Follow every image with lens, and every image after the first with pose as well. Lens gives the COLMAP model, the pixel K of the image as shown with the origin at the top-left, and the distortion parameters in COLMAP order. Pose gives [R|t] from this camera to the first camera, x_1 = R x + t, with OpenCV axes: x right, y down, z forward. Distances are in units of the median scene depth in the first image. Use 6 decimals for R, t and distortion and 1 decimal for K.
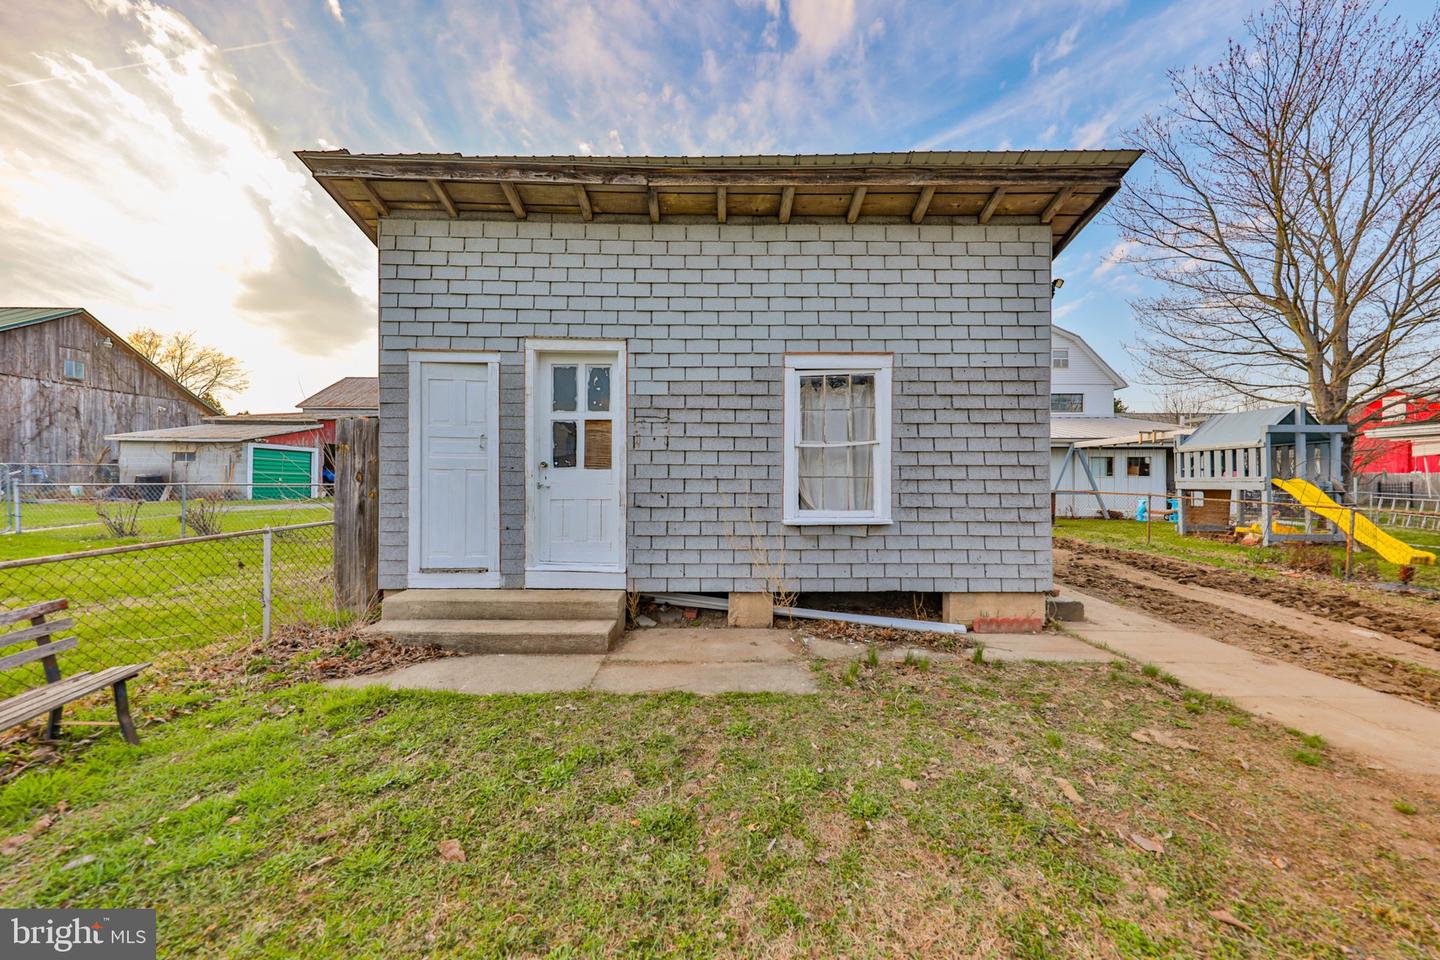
lens RADIAL K [[477.1, 0, 724.6], [0, 477.1, 478.5], [0, 0, 1]] dist [0.003219, -0.000020]
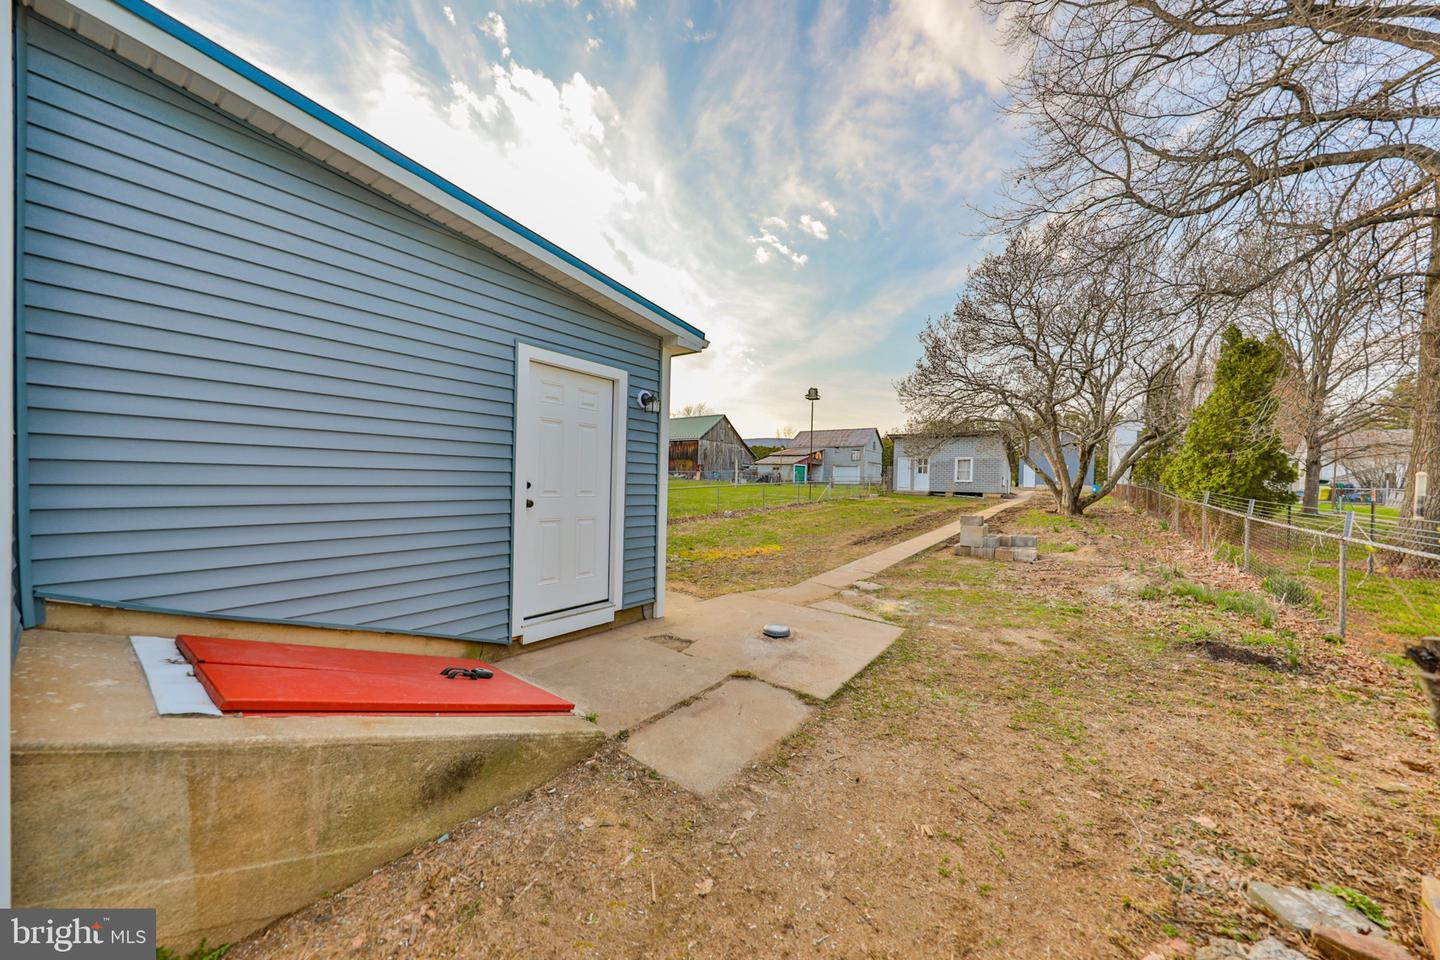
lens RADIAL K [[485.9, 0, 716.9], [0, 485.9, 486.6], [0, 0, 1]] dist [0.000921, 0.000036]
pose [[0.821248, 0.020297, -0.570211, 0.042260], [-0.014498, 0.999787, 0.014708, 0.003669], [0.570387, -0.003812, 0.821367, -0.216045]]
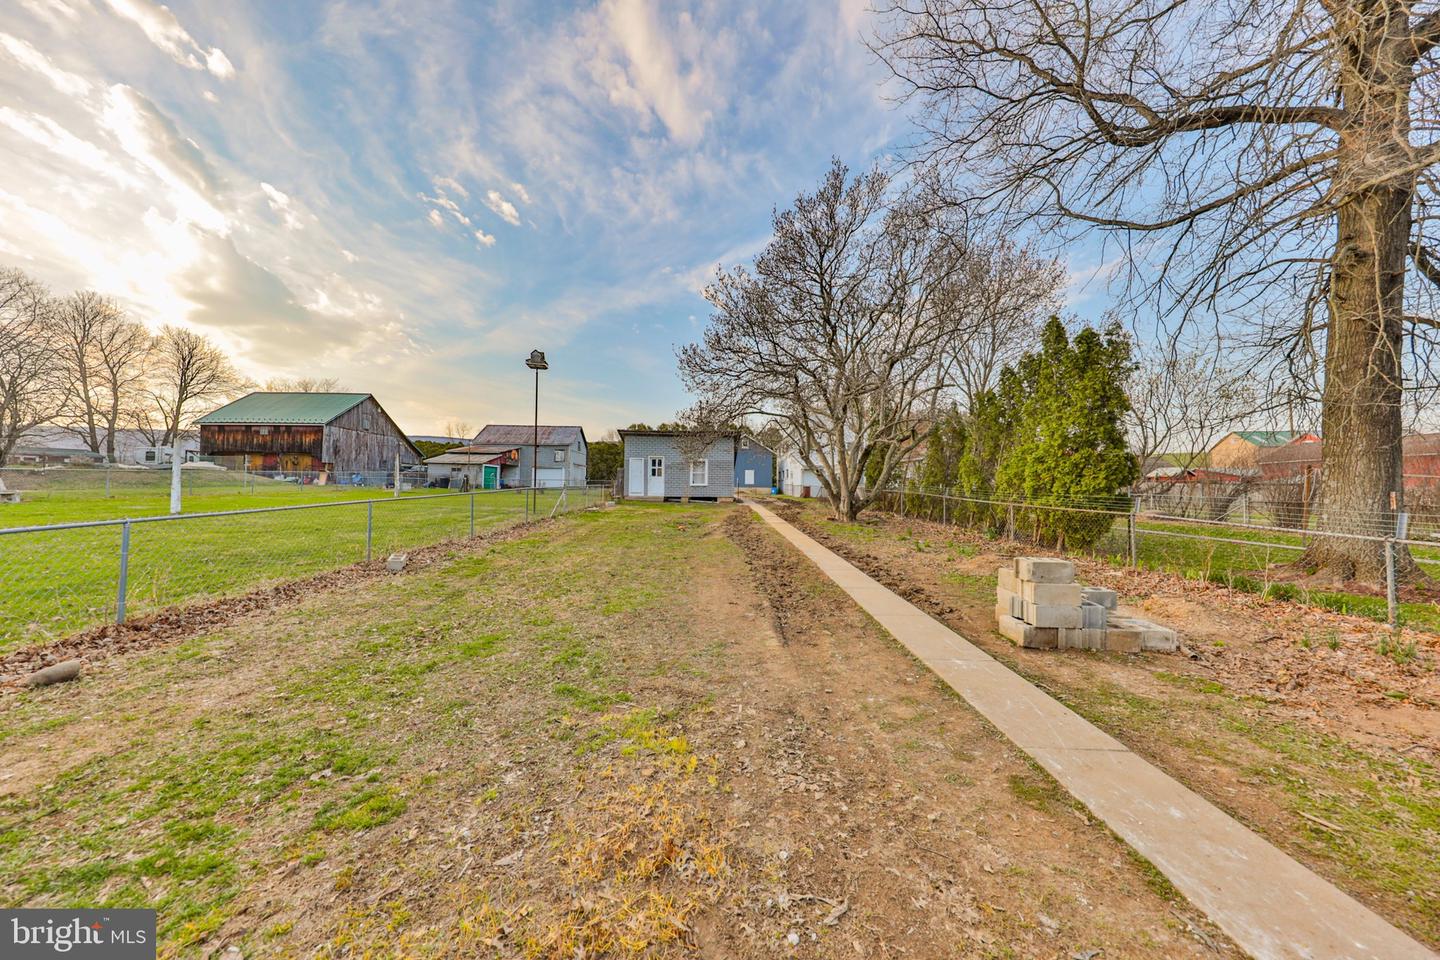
lens RADIAL K [[477.1, 0, 724.6], [0, 477.1, 478.5], [0, 0, 1]] dist [0.003219, -0.000020]
pose [[0.998737, 0.007699, 0.049645, 0.008674], [-0.006869, 0.999834, -0.016865, 0.003397], [-0.049767, 0.016502, 0.998625, -0.169376]]
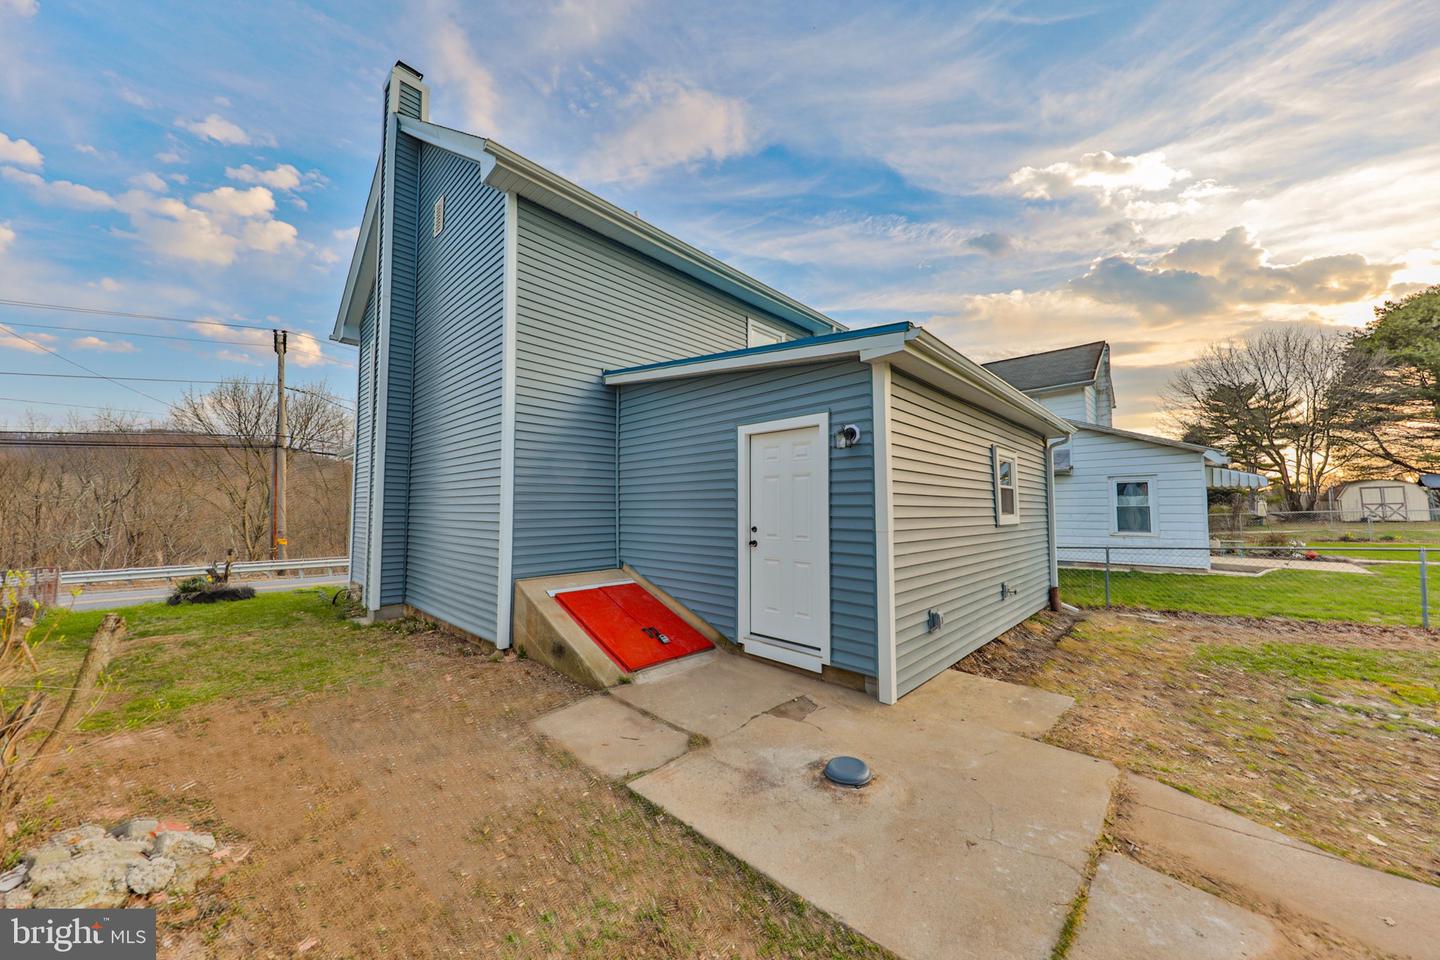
lens RADIAL K [[500.1, 0, 720.0], [0, 500.1, 480.0], [0, 0, 1]] dist [-0.001276, -0.000425]
pose [[-0.672122, -0.047121, -0.738939, 0.047013], [0.004502, 0.997694, -0.067716, 0.003017], [0.740427, -0.048840, -0.670361, -0.173018]]
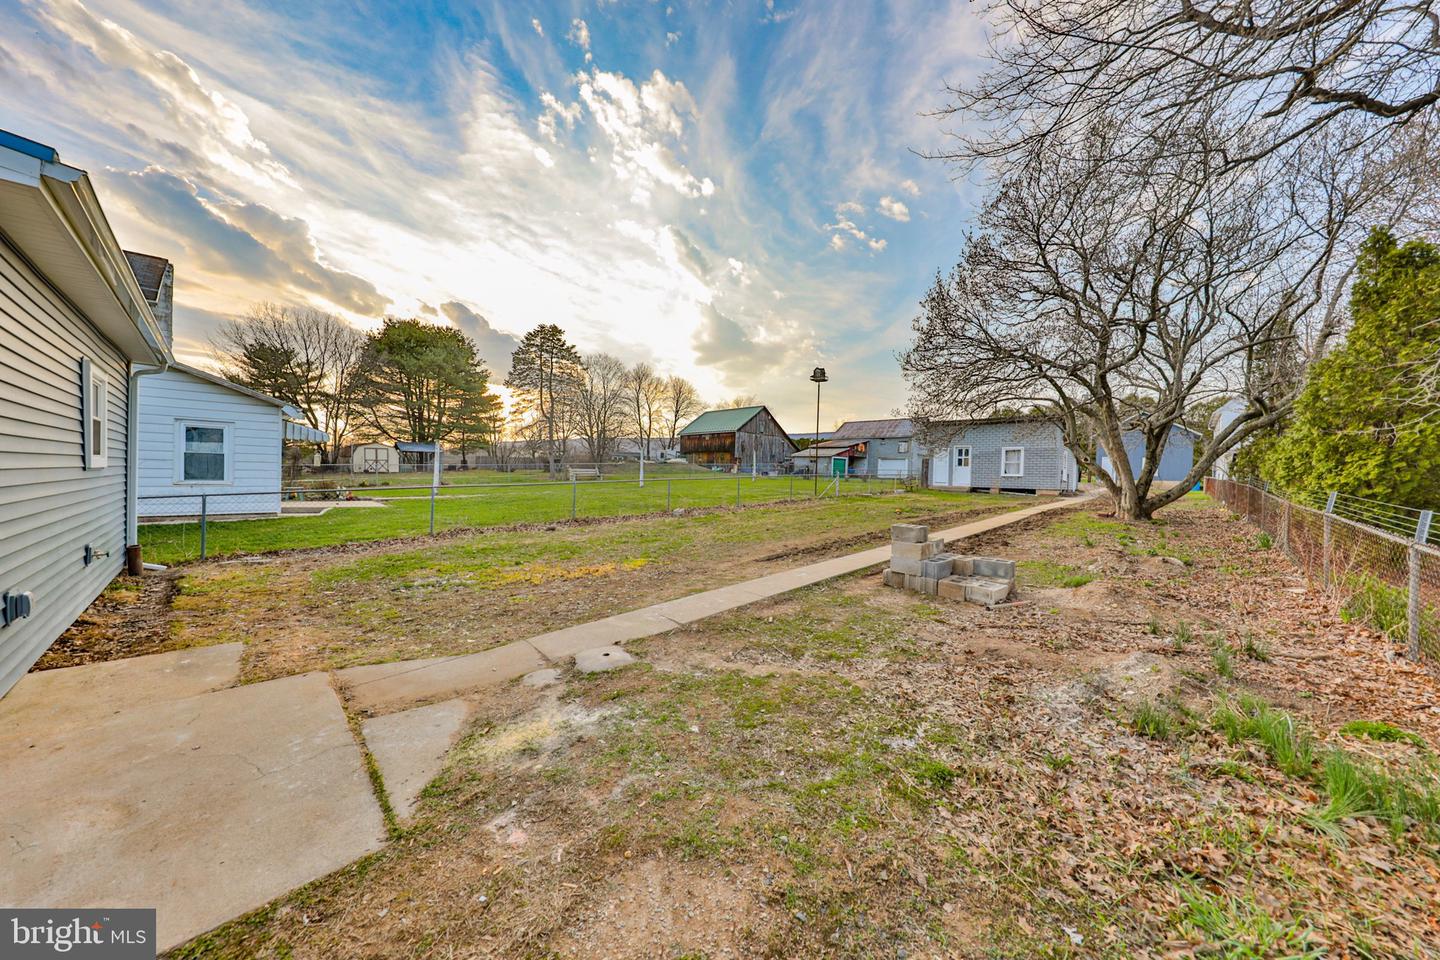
lens RADIAL K [[477.1, 0, 724.6], [0, 477.1, 478.5], [0, 0, 1]] dist [0.003219, -0.000020]
pose [[0.740737, 0.022137, -0.671430, 0.049985], [-0.018403, 0.999751, 0.012659, 0.003686], [0.671543, 0.002979, 0.740960, -0.180257]]
